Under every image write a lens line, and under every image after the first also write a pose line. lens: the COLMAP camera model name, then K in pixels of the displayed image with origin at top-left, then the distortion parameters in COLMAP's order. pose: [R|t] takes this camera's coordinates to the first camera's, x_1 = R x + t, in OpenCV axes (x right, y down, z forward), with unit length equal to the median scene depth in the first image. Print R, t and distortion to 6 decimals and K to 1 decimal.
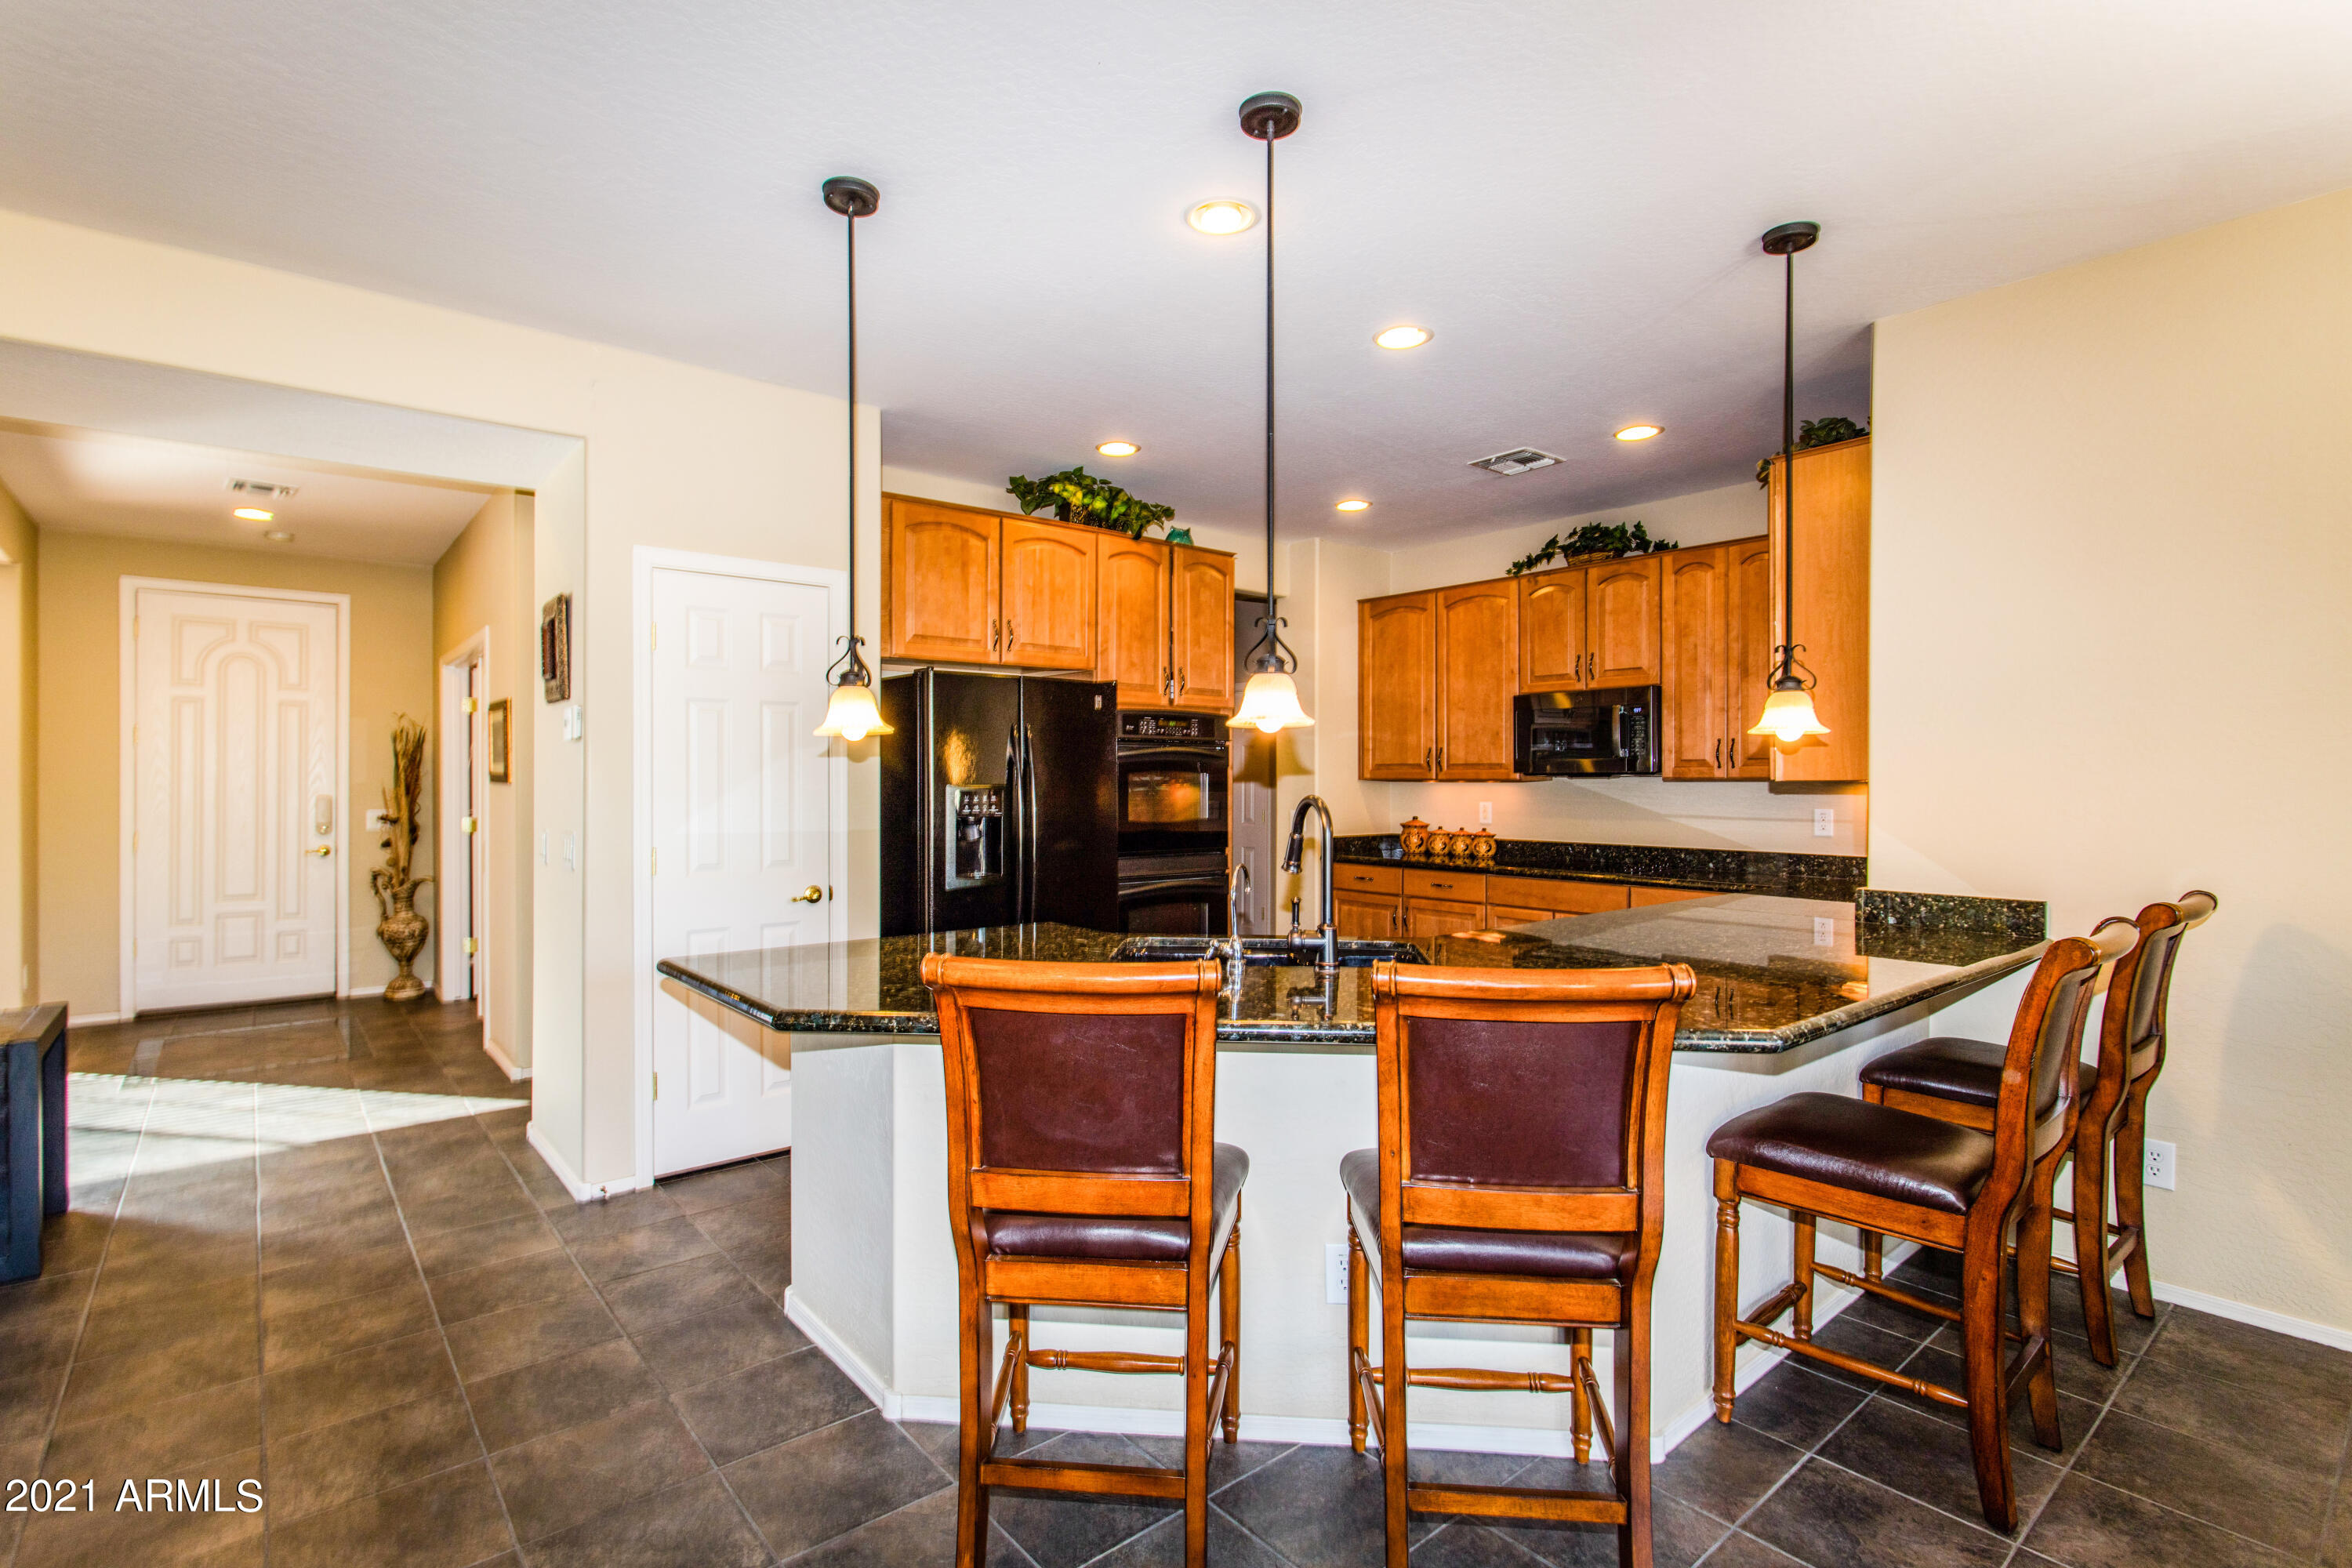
lens RADIAL K [[1132.6, 0, 1165.2], [0, 1132.6, 777.1], [0, 0, 1]] dist [-0.001303, 0.002264]
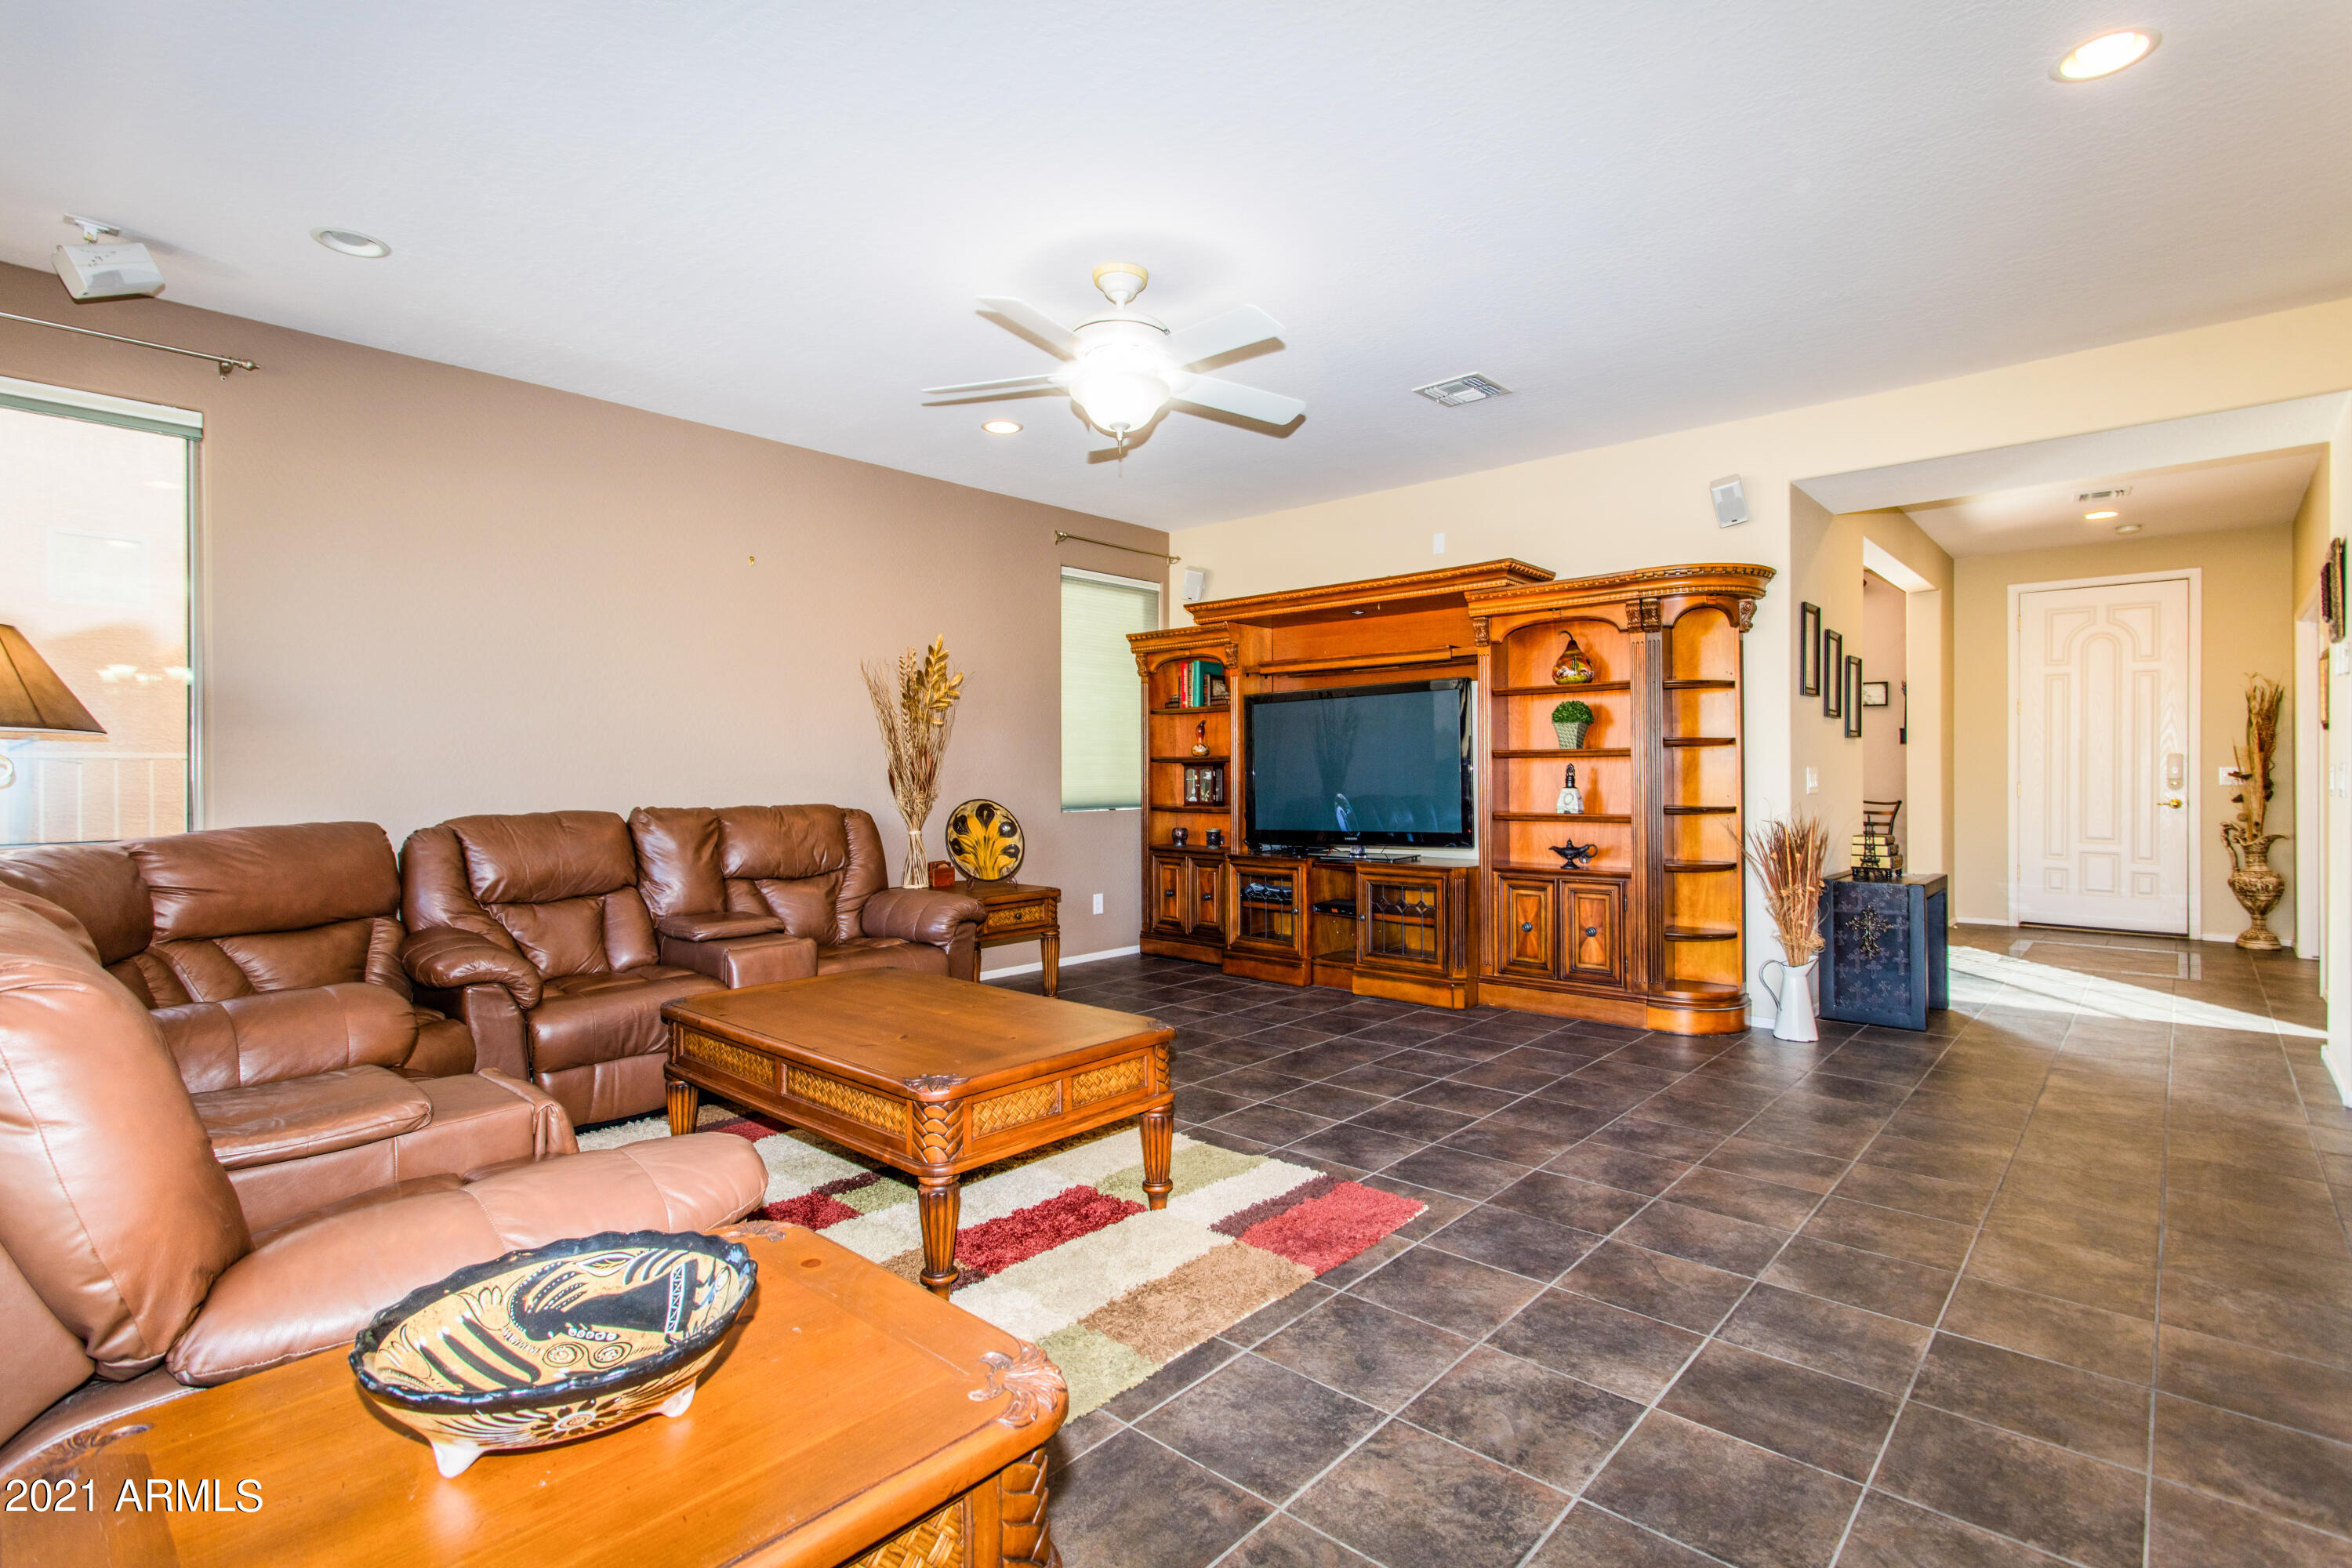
lens RADIAL K [[1132.6, 0, 1179.3], [0, 1132.6, 772.2], [0, 0, 1]] dist [-0.001303, 0.002264]
pose [[0.163226, 0.000164, -0.986589, 0.196375], [0.007162, 0.999973, 0.001351, 0.027716], [0.986563, -0.007287, 0.163221, -0.143360]]
